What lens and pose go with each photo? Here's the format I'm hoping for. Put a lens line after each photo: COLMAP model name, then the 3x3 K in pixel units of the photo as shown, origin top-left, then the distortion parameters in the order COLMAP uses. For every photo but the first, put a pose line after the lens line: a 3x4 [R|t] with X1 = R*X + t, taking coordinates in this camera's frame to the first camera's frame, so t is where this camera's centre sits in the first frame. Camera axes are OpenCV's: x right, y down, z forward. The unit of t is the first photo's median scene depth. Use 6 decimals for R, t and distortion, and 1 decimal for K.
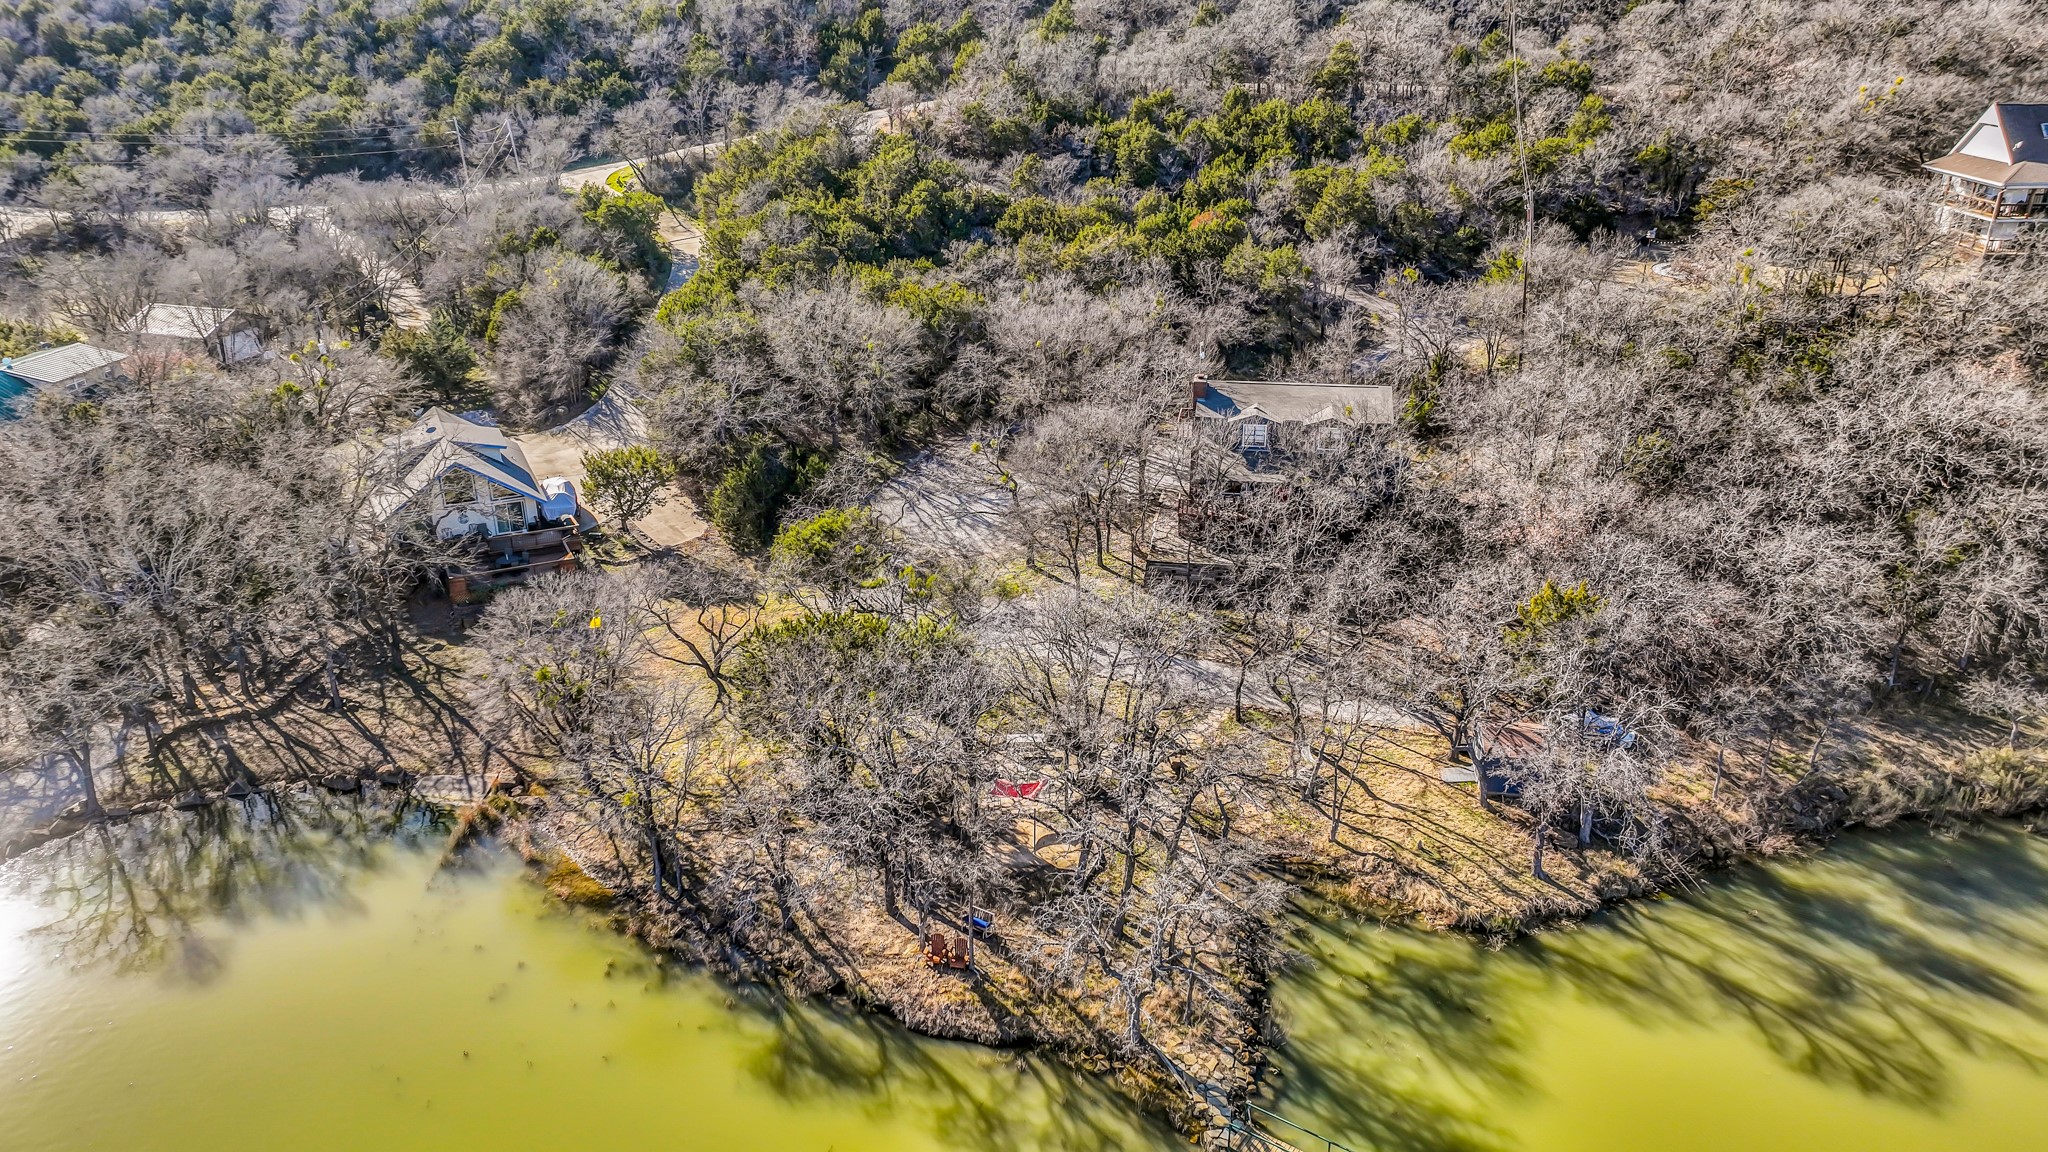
lens RADIAL K [[1442.3, 0, 1021.1], [0, 1442.3, 581.6], [0, 0, 1]] dist [-0.012570, 0.030743]
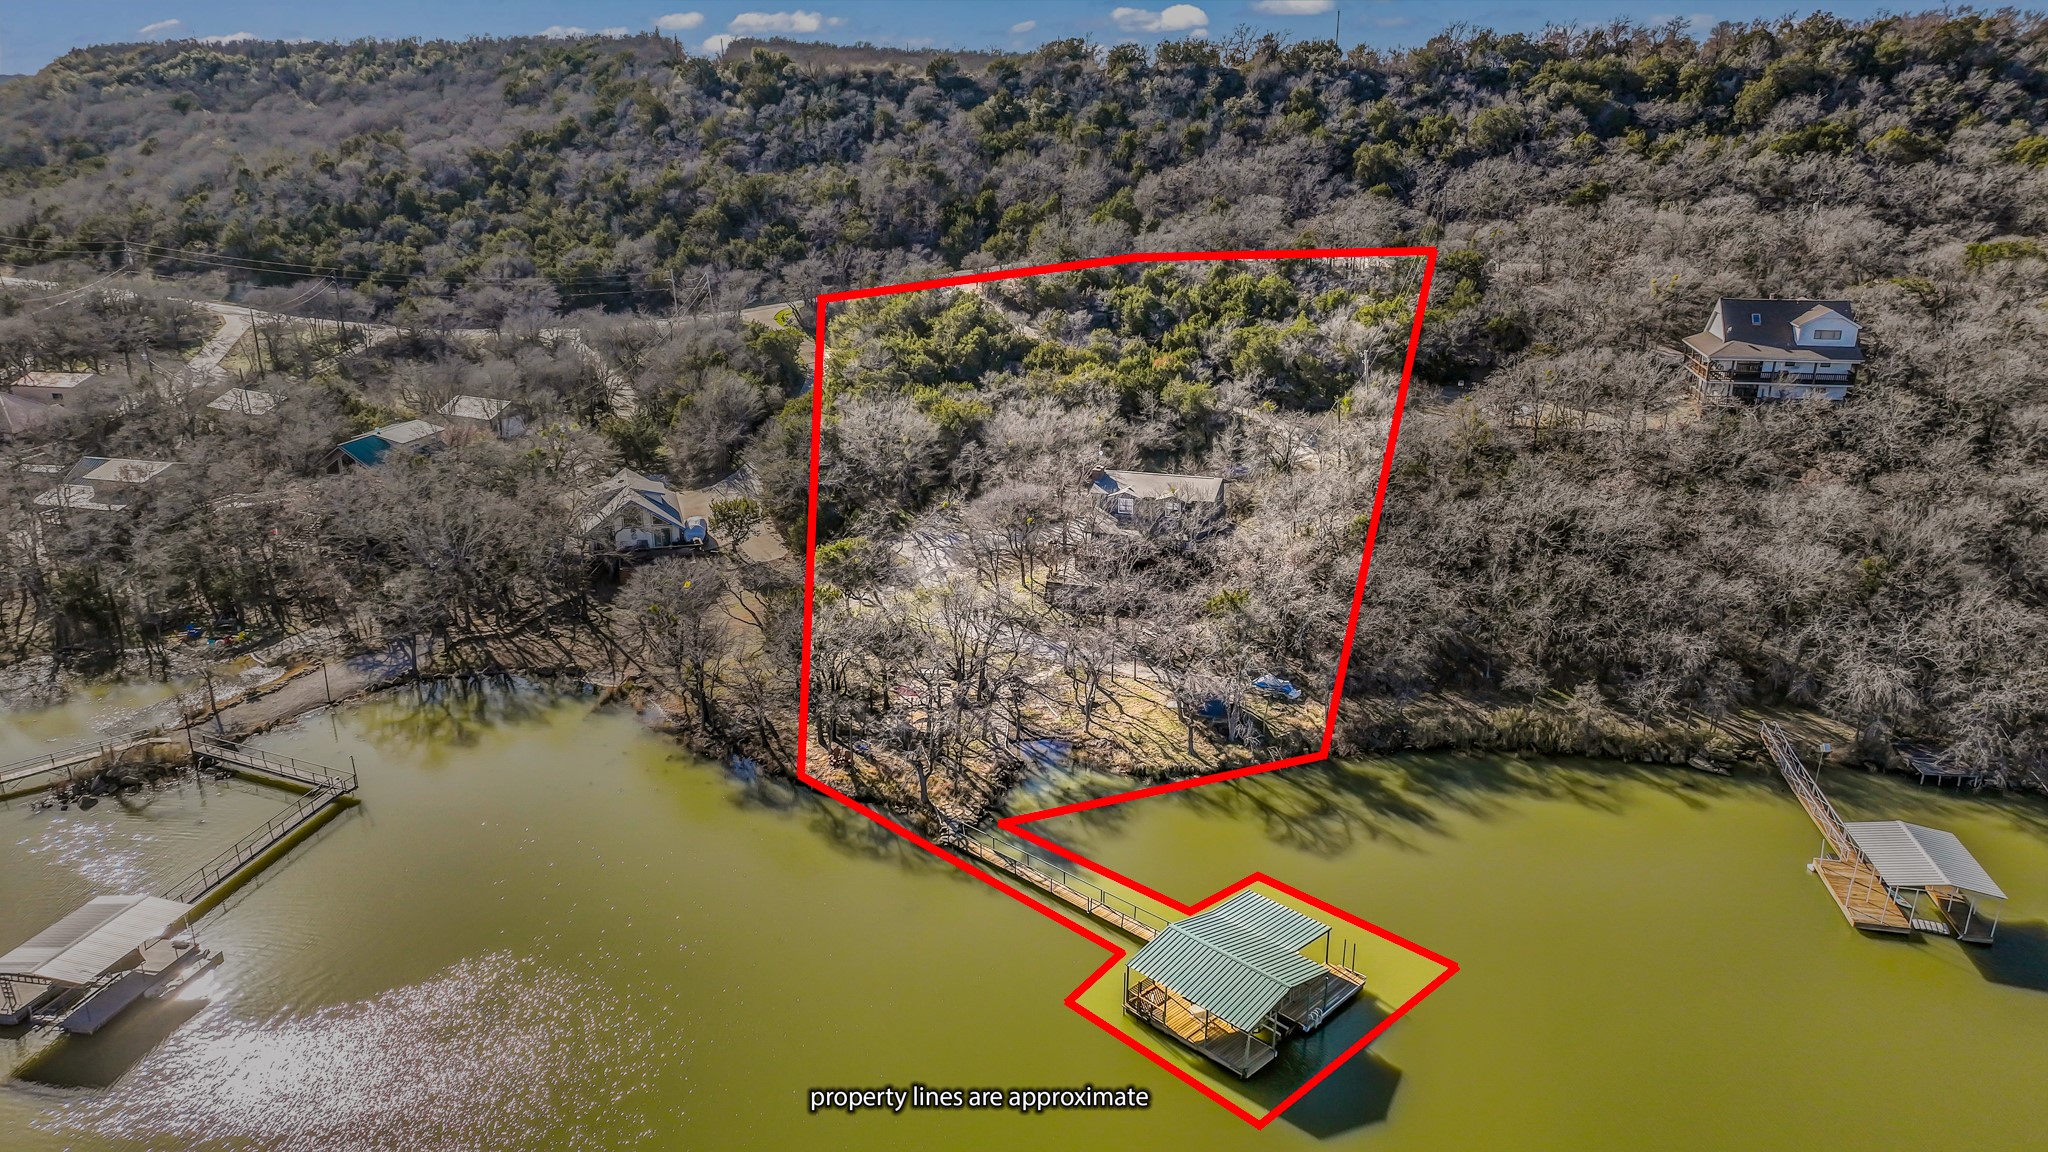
lens RADIAL K [[1442.3, 0, 1021.1], [0, 1442.3, 581.6], [0, 0, 1]] dist [-0.012570, 0.030743]
pose [[0.987777, 0.052416, -0.146796, 0.201000], [-0.063332, 0.995485, -0.070702, 0.067802], [0.142427, 0.079134, 0.986637, -0.375082]]
